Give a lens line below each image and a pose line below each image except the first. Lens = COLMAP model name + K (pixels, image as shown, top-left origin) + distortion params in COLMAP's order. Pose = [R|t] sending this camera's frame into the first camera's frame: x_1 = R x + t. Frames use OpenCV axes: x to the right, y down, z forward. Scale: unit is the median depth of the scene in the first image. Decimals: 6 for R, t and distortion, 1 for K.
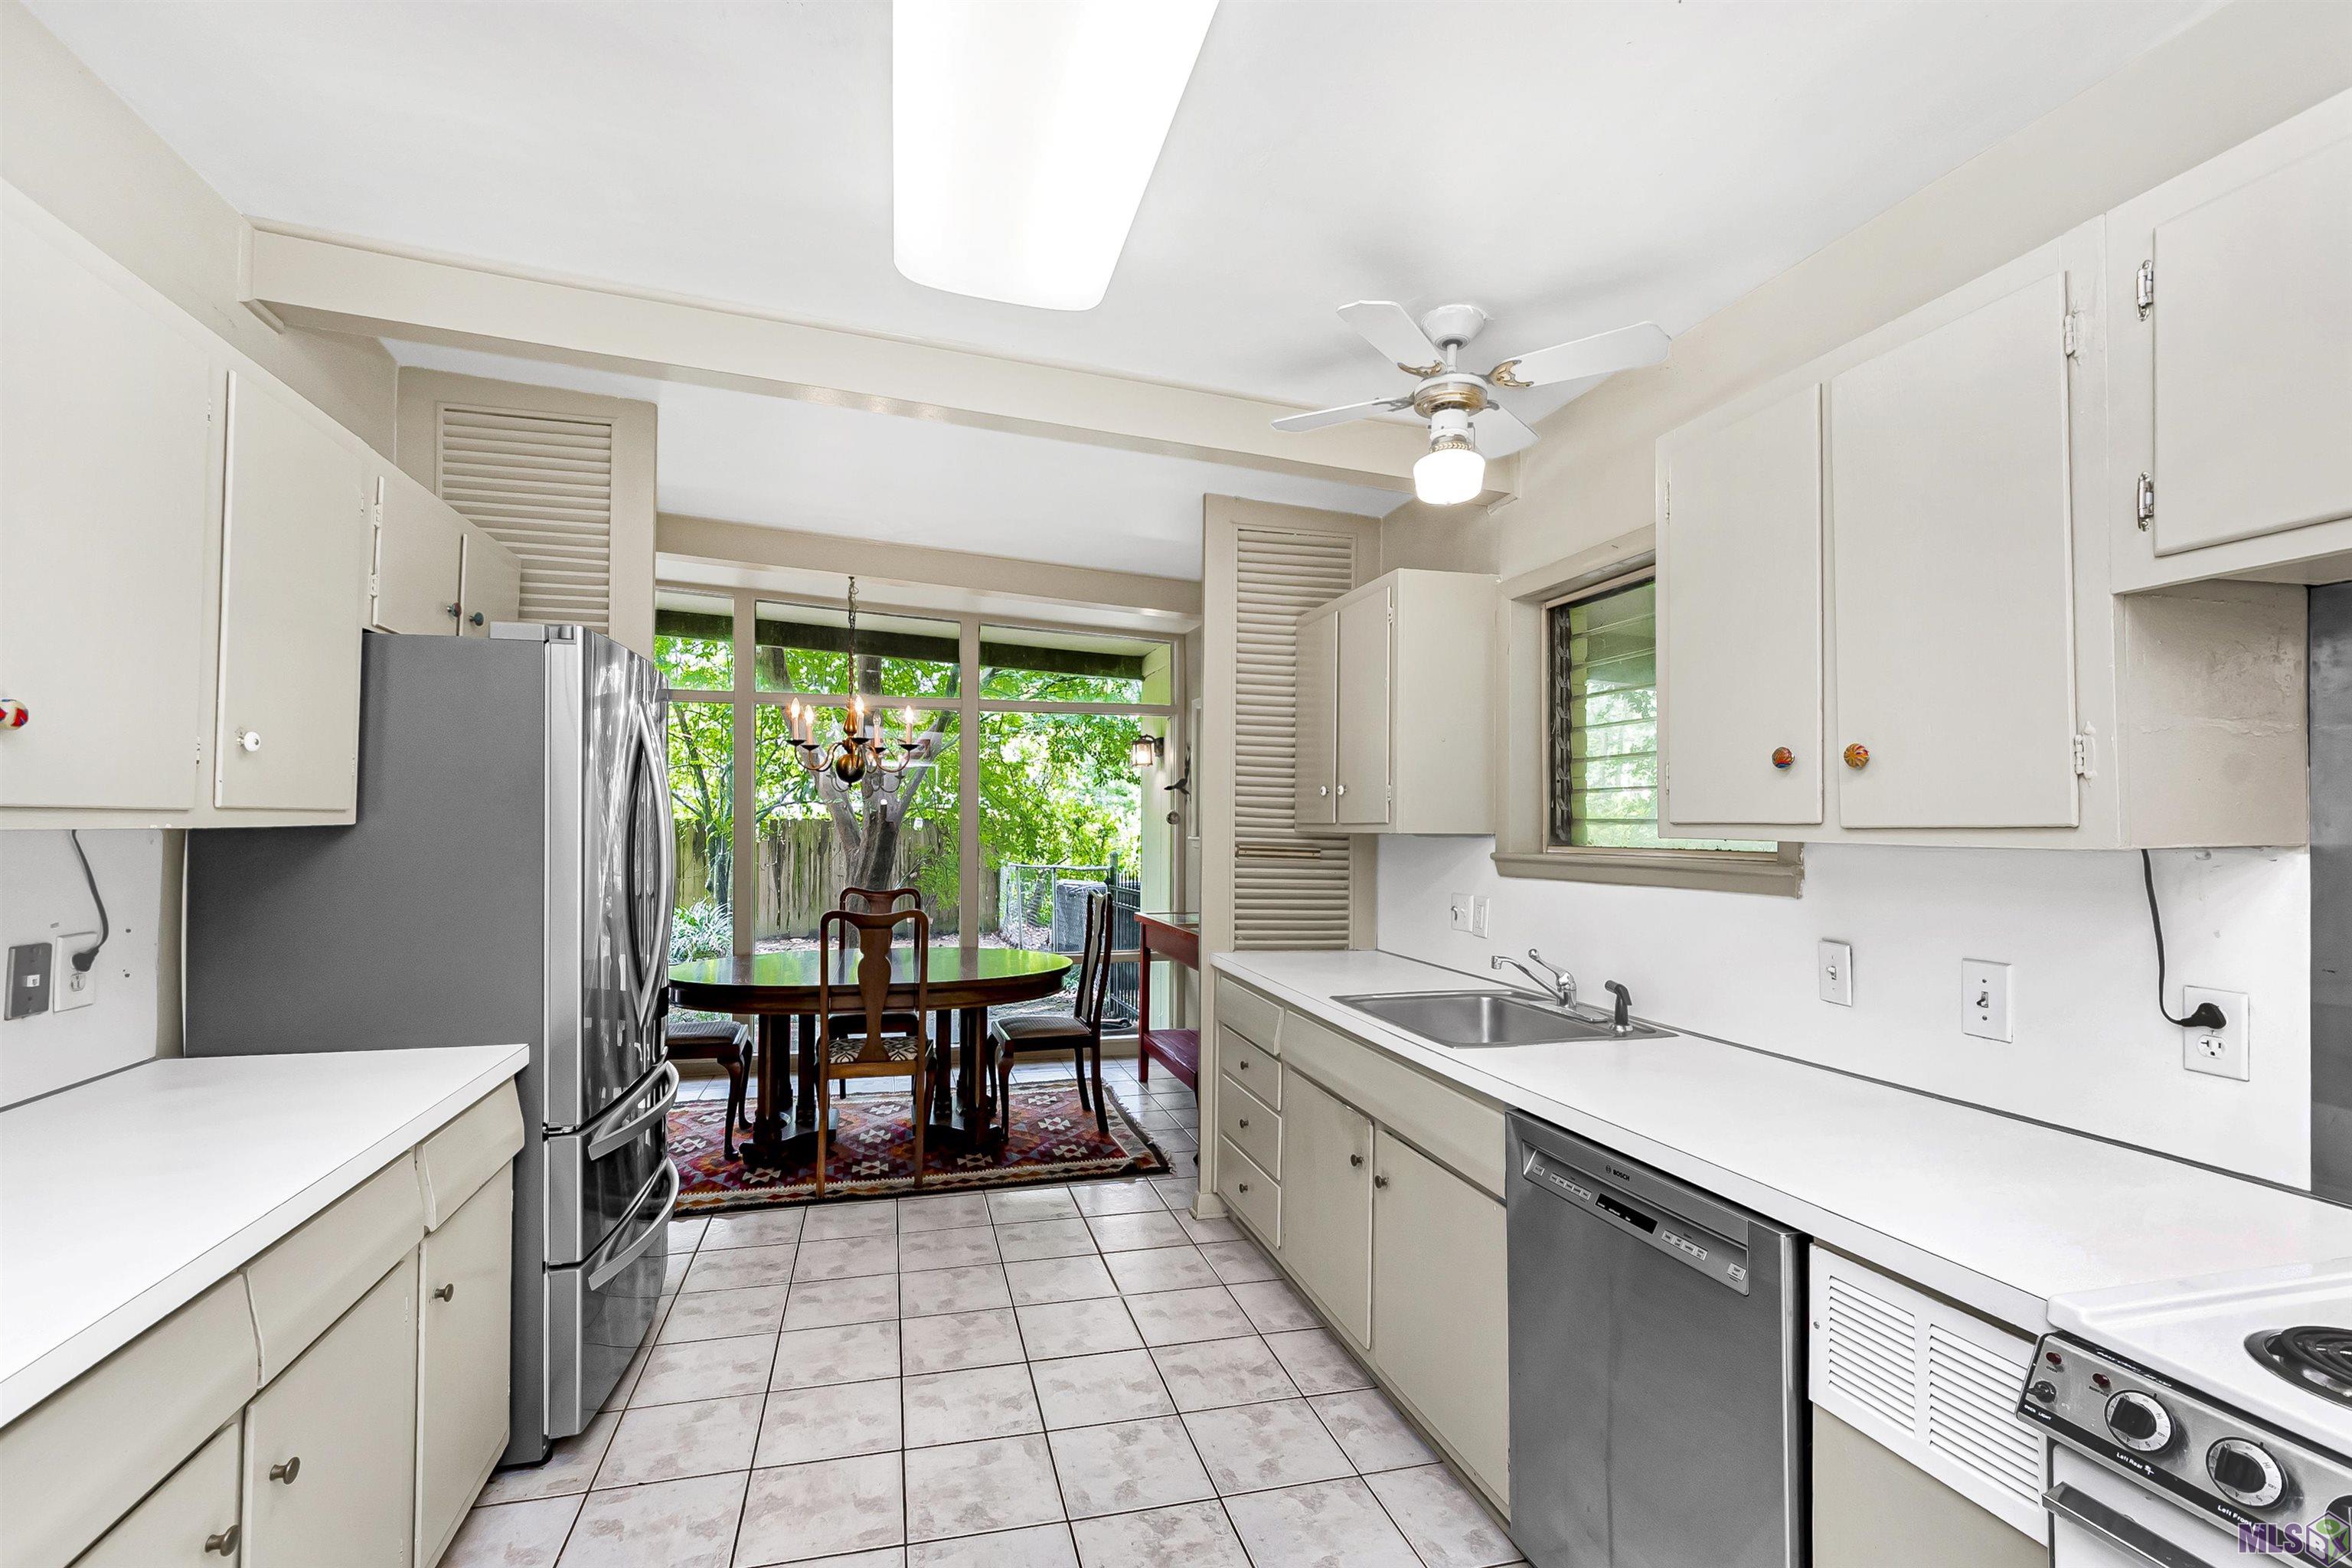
lens RADIAL K [[1062.6, 0, 1173.2], [0, 1062.6, 797.7], [0, 0, 1]] dist [-0.004172, -0.000957]
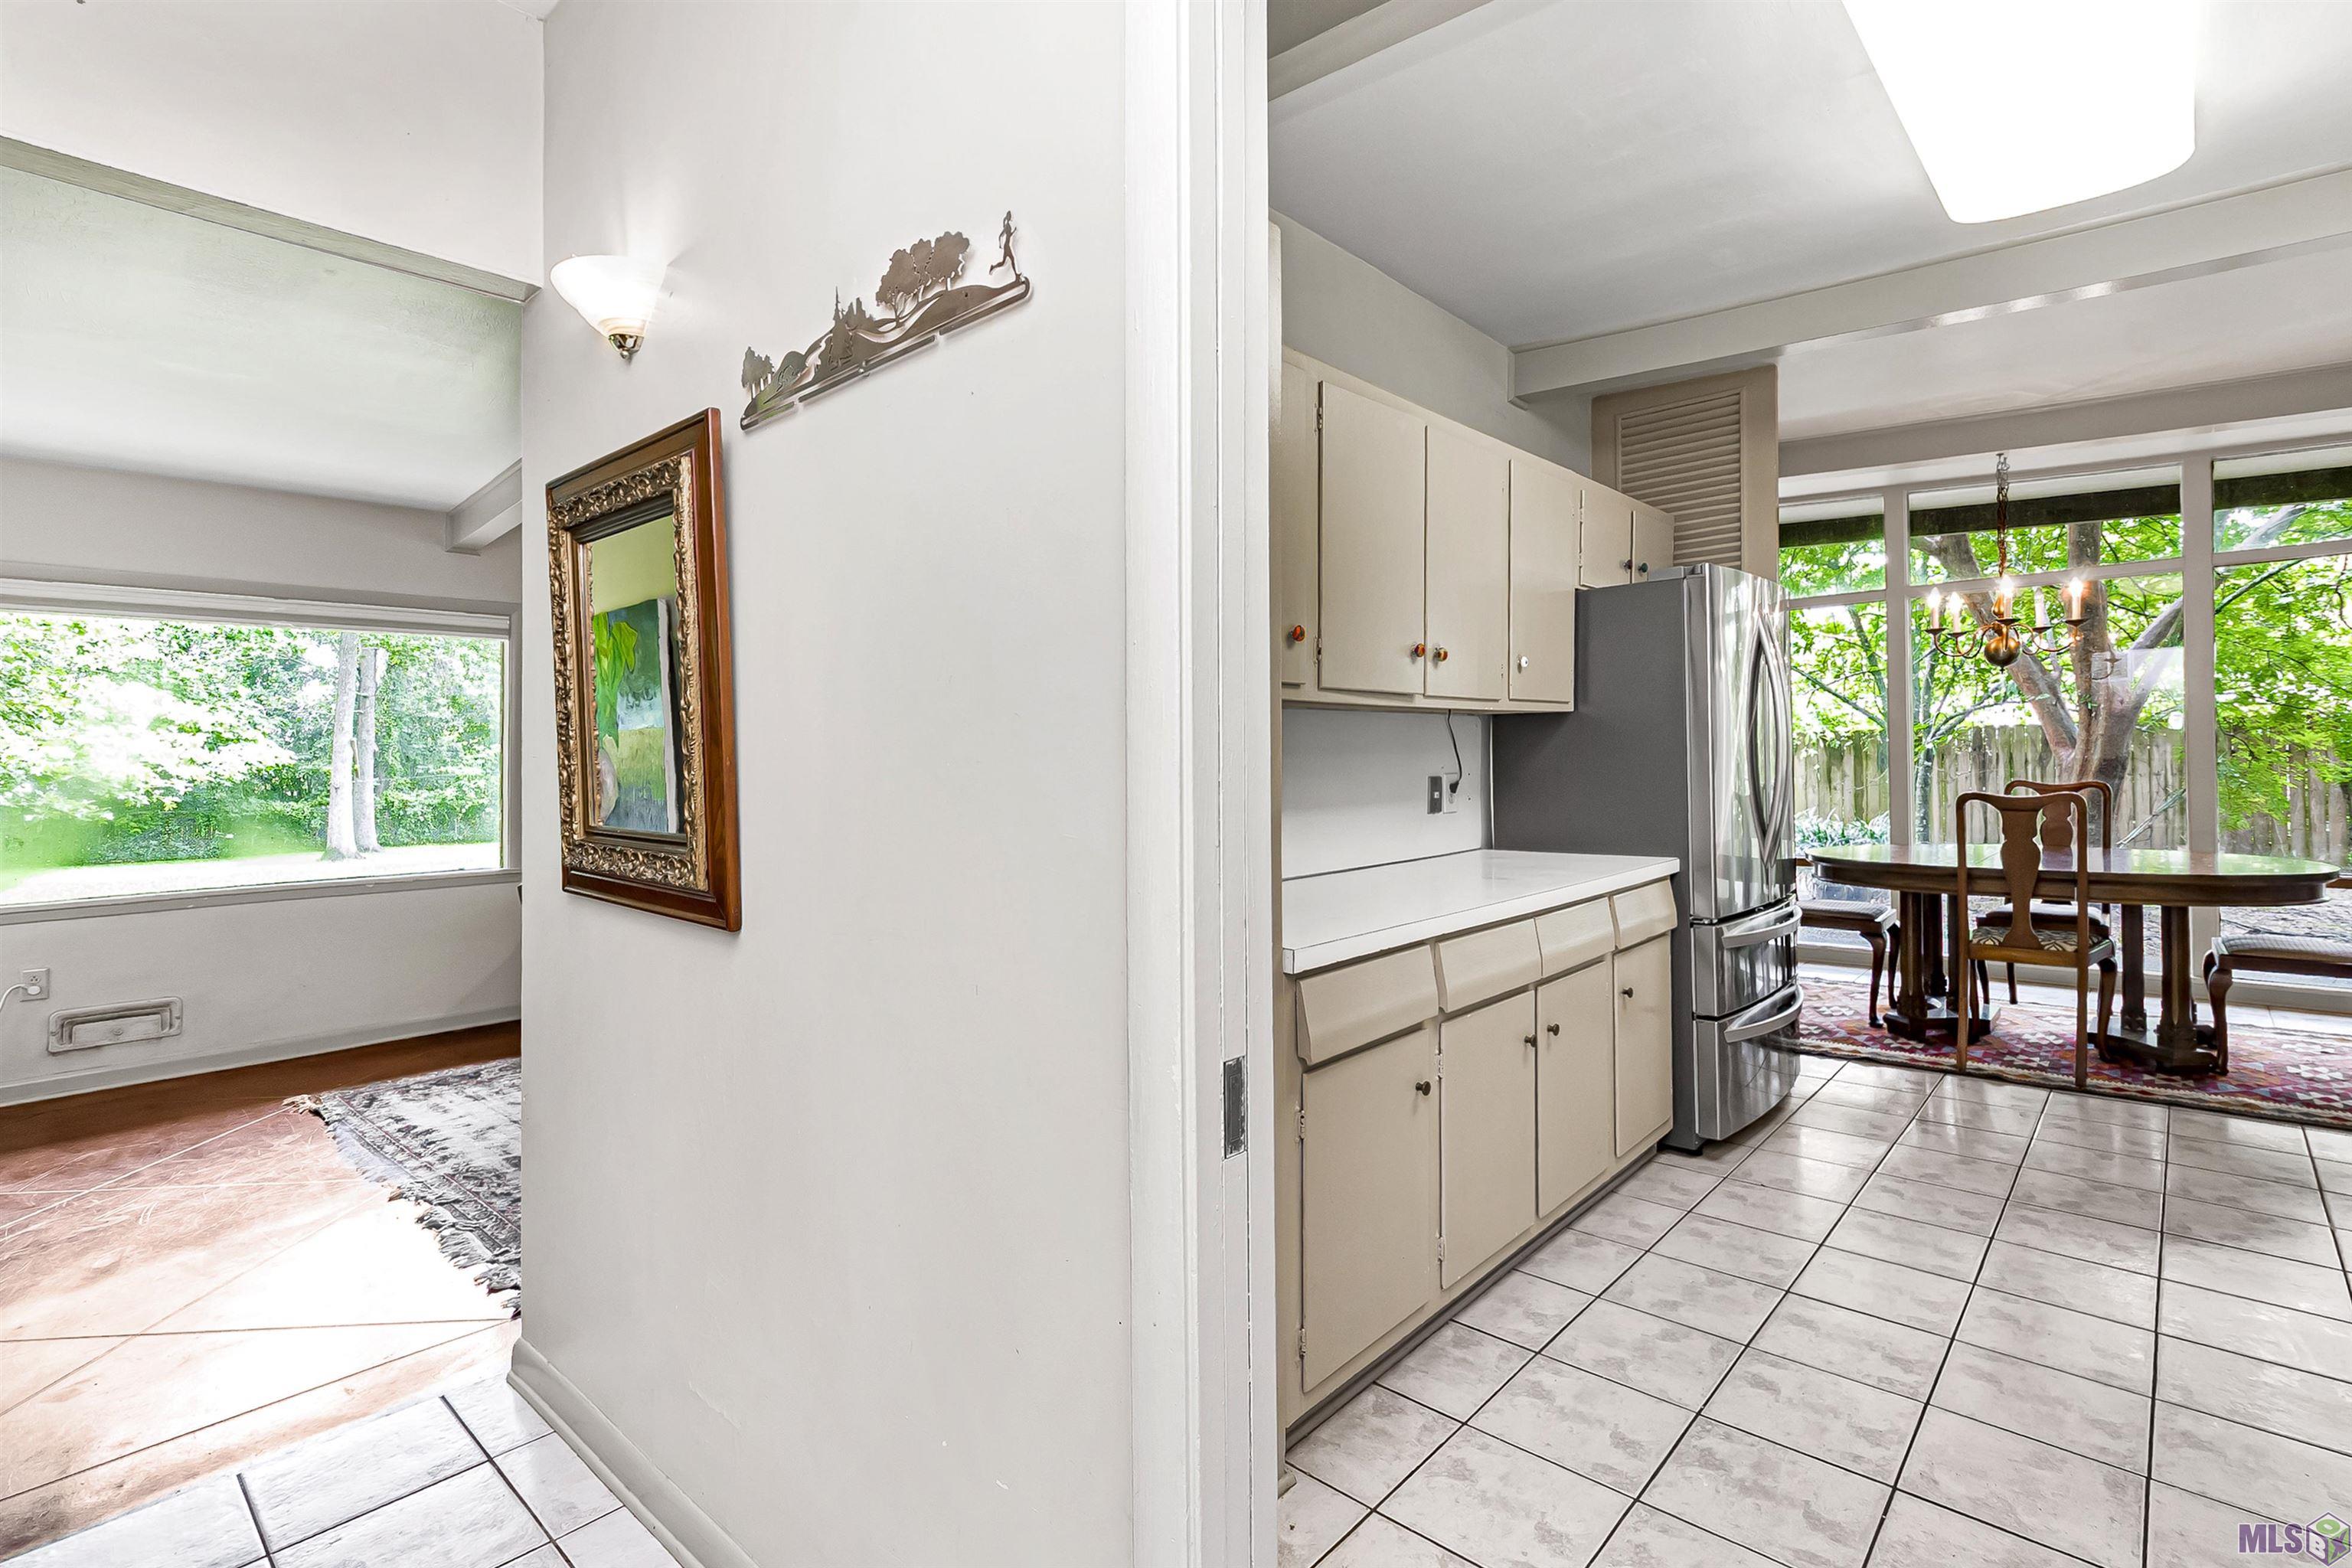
lens RADIAL K [[1062.6, 0, 1173.2], [0, 1062.6, 797.7], [0, 0, 1]] dist [-0.004172, -0.000957]
pose [[0.528482, 0.020597, -0.848695, 0.125754], [0.045944, 0.997547, 0.052819, 0.019430], [0.847700, -0.066906, 0.526239, -0.169347]]
